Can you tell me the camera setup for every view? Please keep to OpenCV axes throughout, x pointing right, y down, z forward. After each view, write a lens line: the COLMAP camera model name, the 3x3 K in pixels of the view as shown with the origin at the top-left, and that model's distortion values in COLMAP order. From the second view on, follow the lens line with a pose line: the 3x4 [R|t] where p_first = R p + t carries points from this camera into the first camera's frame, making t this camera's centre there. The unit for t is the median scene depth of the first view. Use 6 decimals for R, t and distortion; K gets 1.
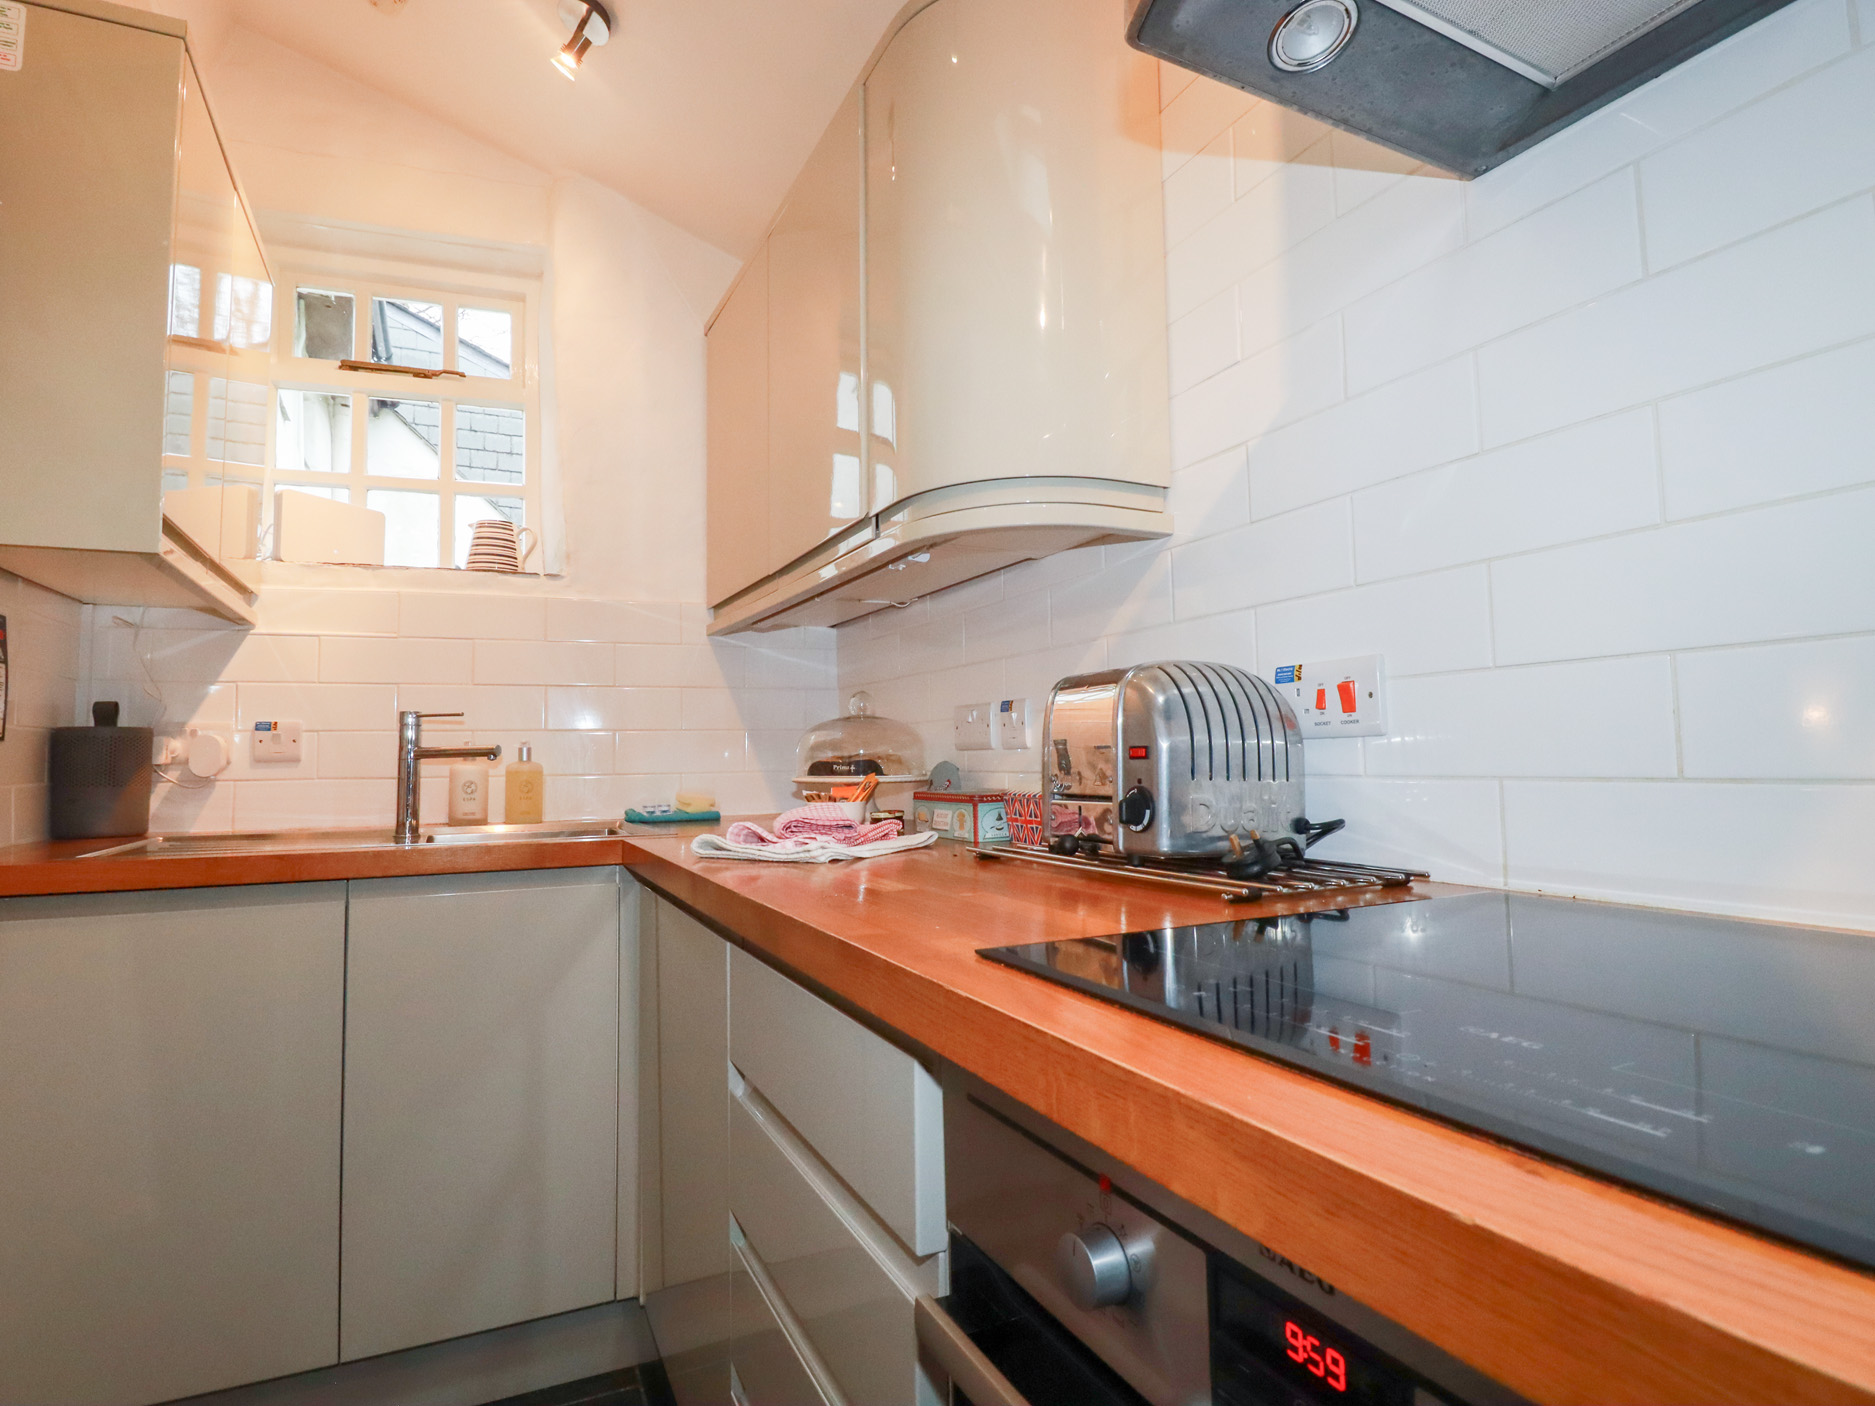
lens RADIAL K [[988.3, 0, 937.5], [0, 988.3, 703.0], [0, 0, 1]] dist [-0.003495, -0.001431]
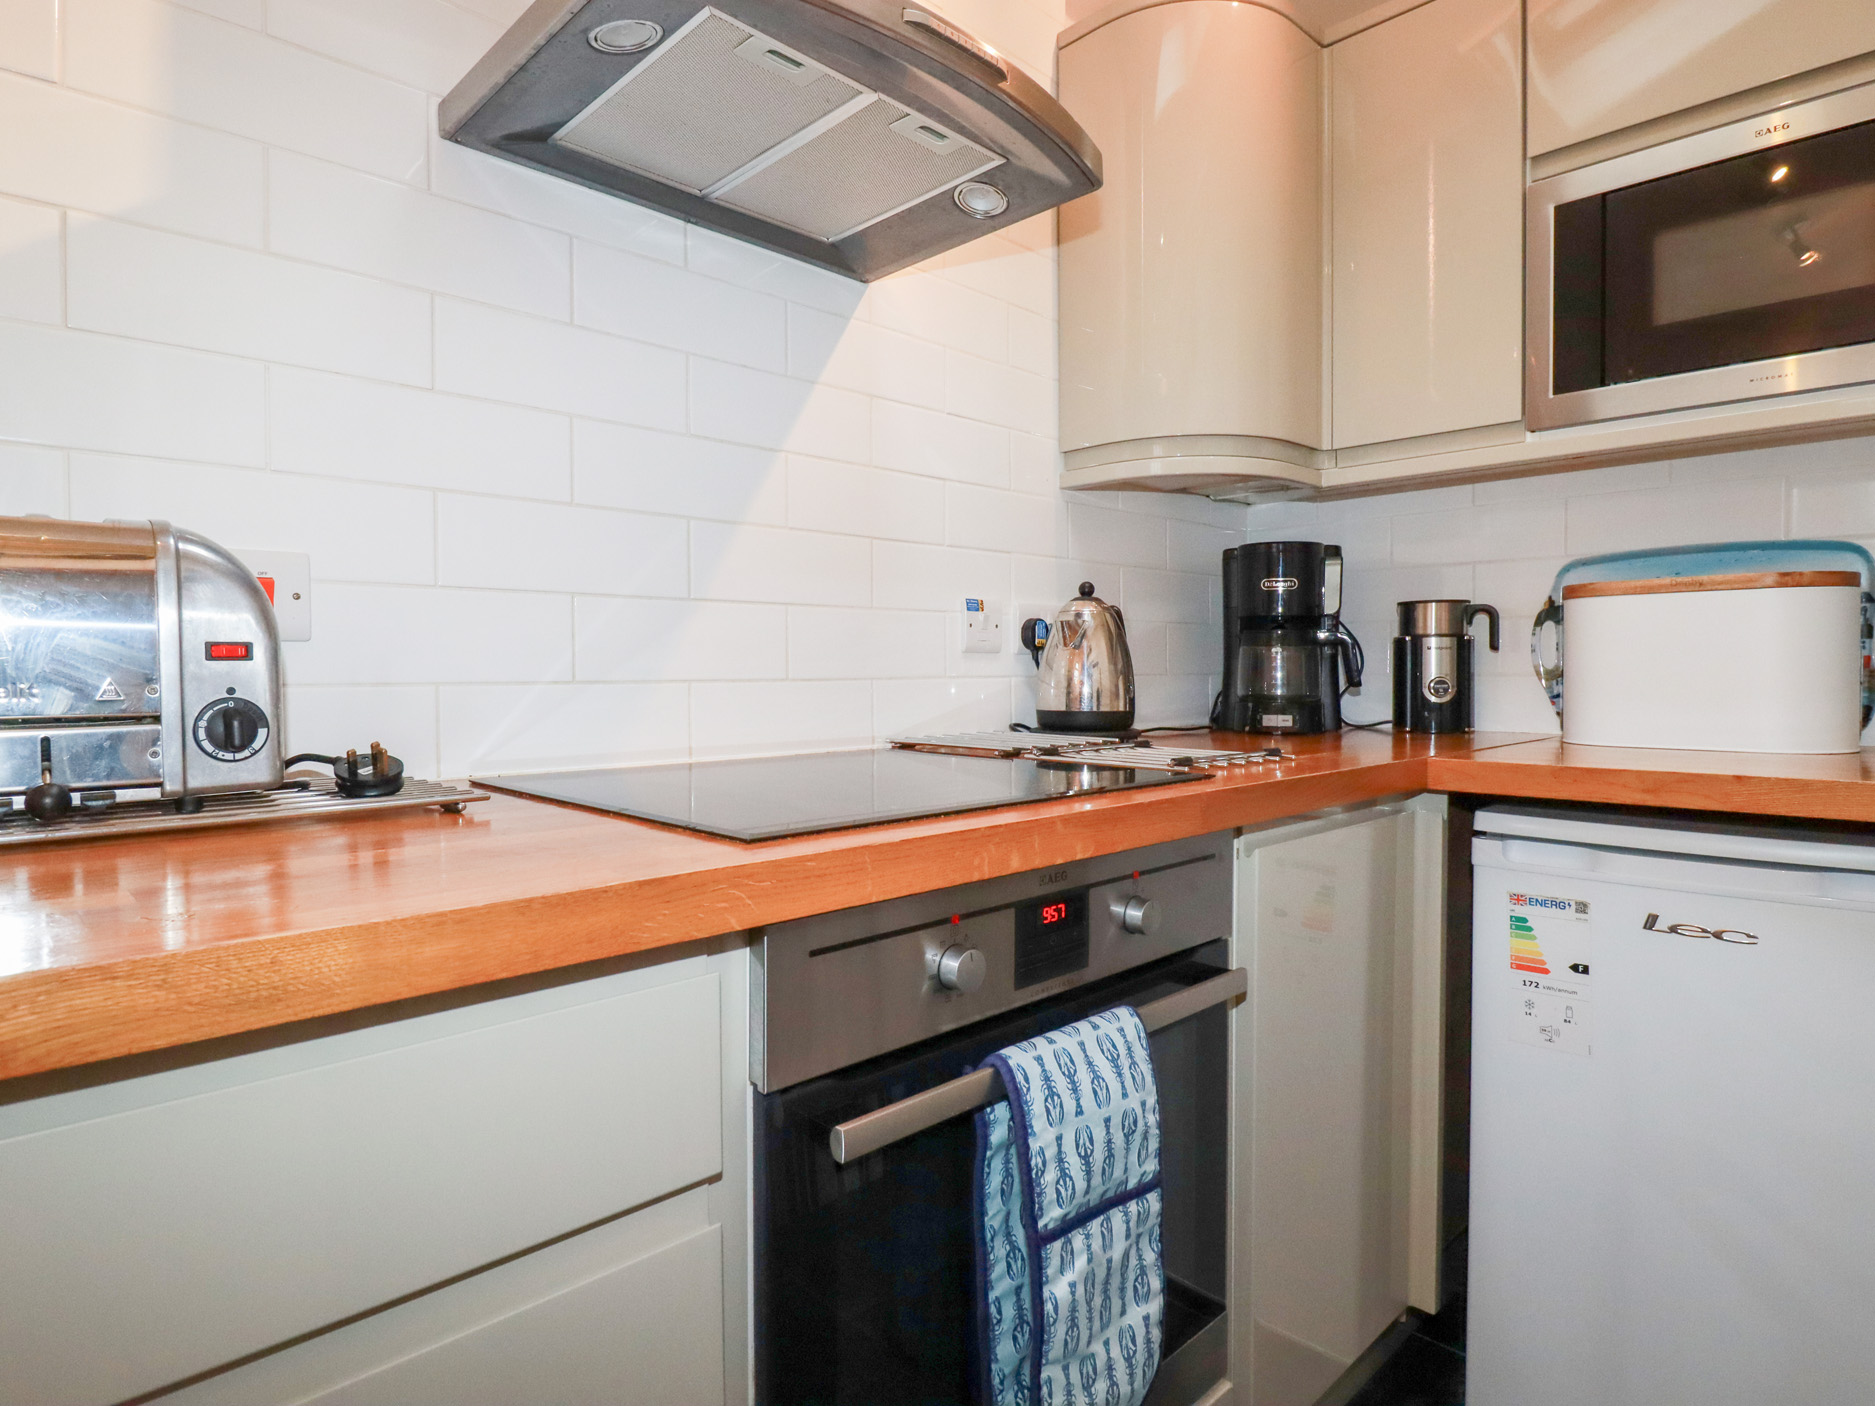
lens RADIAL K [[1058.4, 0, 937.5], [0, 1058.4, 703.0], [0, 0, 1]] dist [0.001107, 0.000149]
pose [[-0.305124, -0.016601, 0.952168, -0.710536], [-0.050492, 0.998724, 0.001232, 0.062002], [-0.950973, -0.047701, -0.305573, 0.756737]]
